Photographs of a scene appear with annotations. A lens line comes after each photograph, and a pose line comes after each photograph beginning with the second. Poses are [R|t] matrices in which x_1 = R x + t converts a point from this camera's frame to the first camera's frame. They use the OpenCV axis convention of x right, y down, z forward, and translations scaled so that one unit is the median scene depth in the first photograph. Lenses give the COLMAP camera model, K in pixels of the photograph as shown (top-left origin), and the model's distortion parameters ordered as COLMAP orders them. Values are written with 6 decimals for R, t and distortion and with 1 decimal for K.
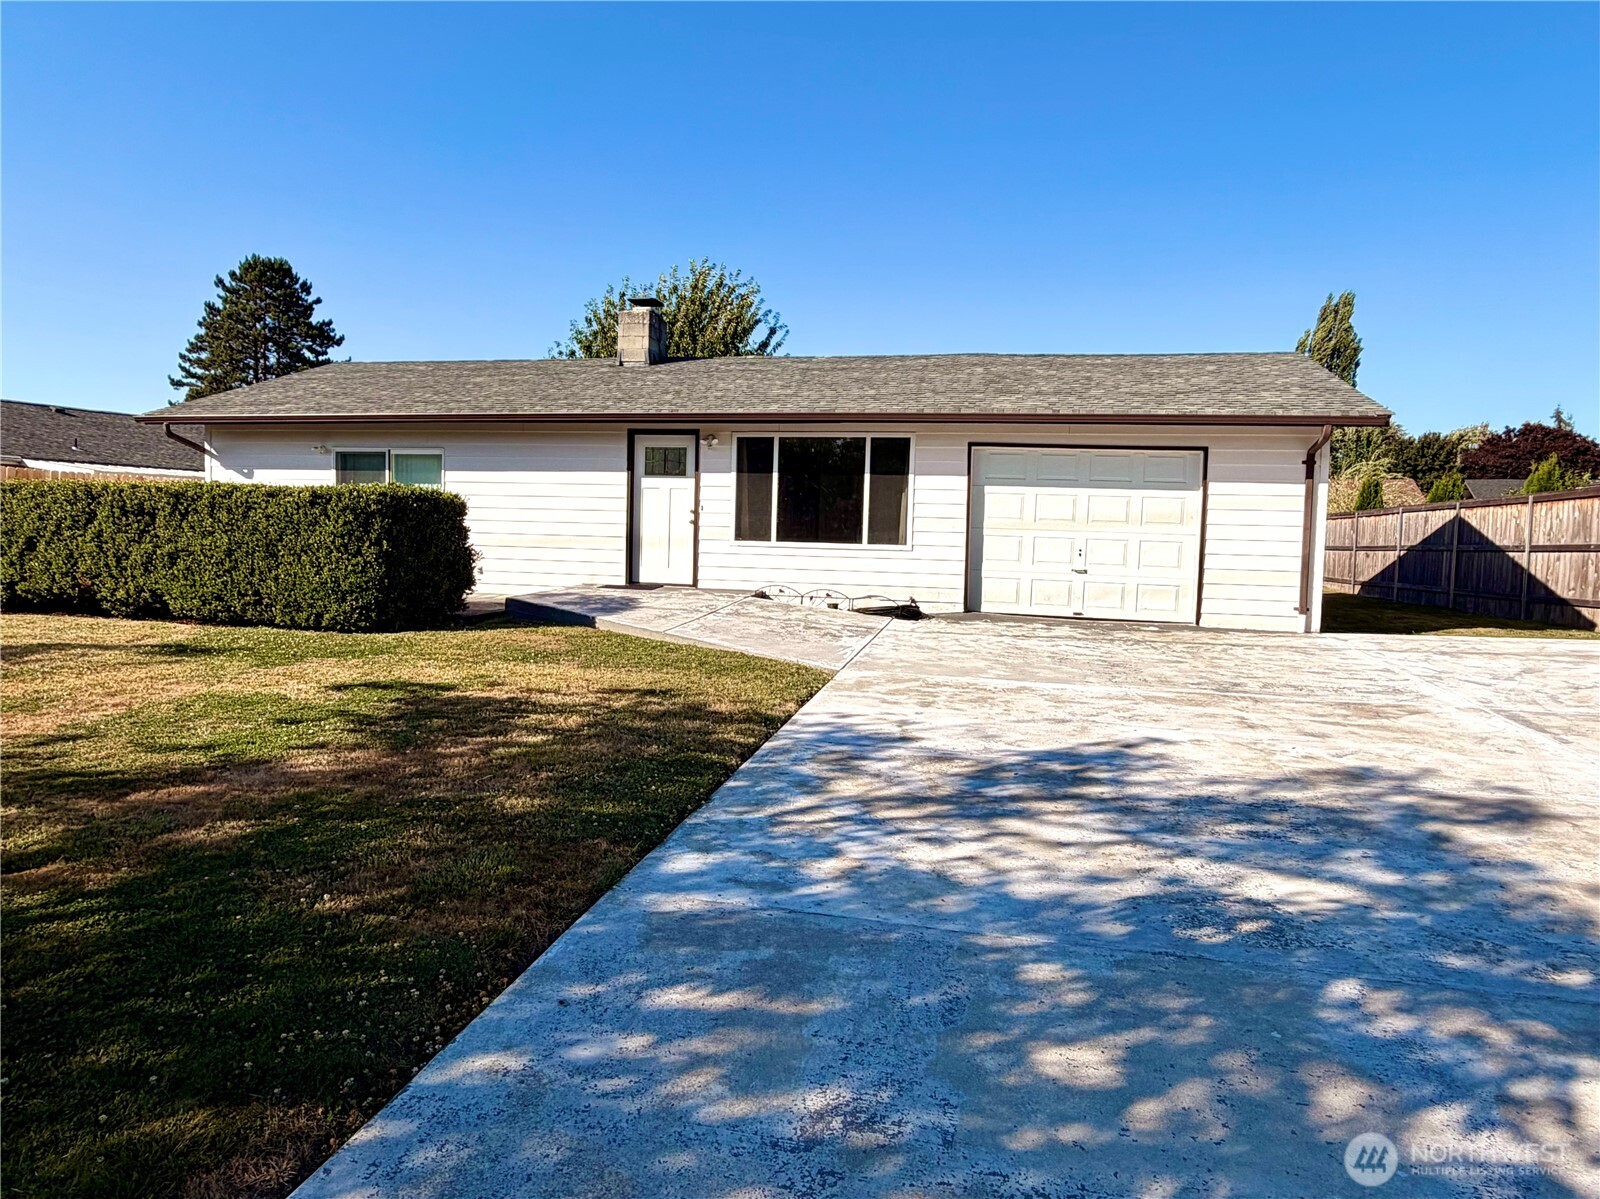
lens RADIAL K [[988.4, 0, 800.0], [0, 988.4, 599.5], [0, 0, 1]] dist [-0.006380, -0.000021]
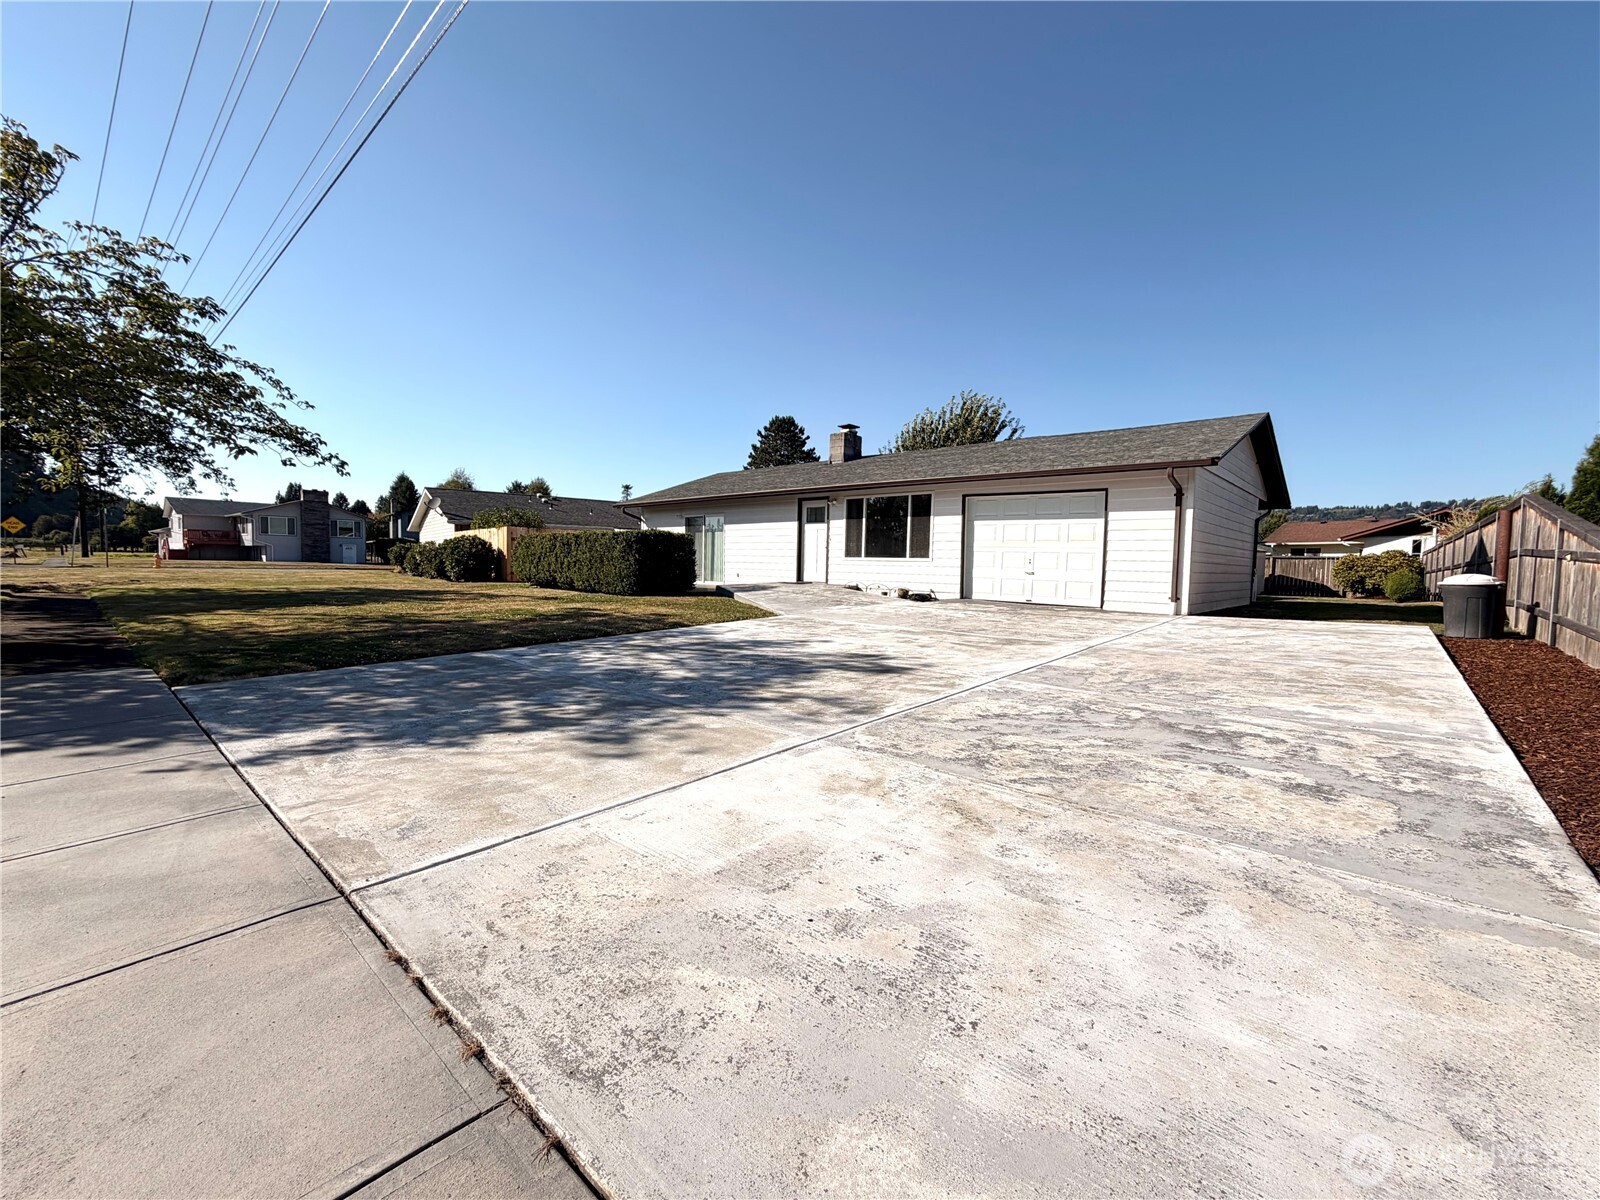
lens RADIAL K [[638.5, 0, 795.3], [0, 638.5, 601.6], [0, 0, 1]] dist [0.000134, 0.000001]
pose [[0.879042, 0.022753, -0.476201, 0.424598], [-0.032194, 0.999413, -0.011675, 0.038199], [0.475656, 0.025594, 0.879259, -0.056096]]
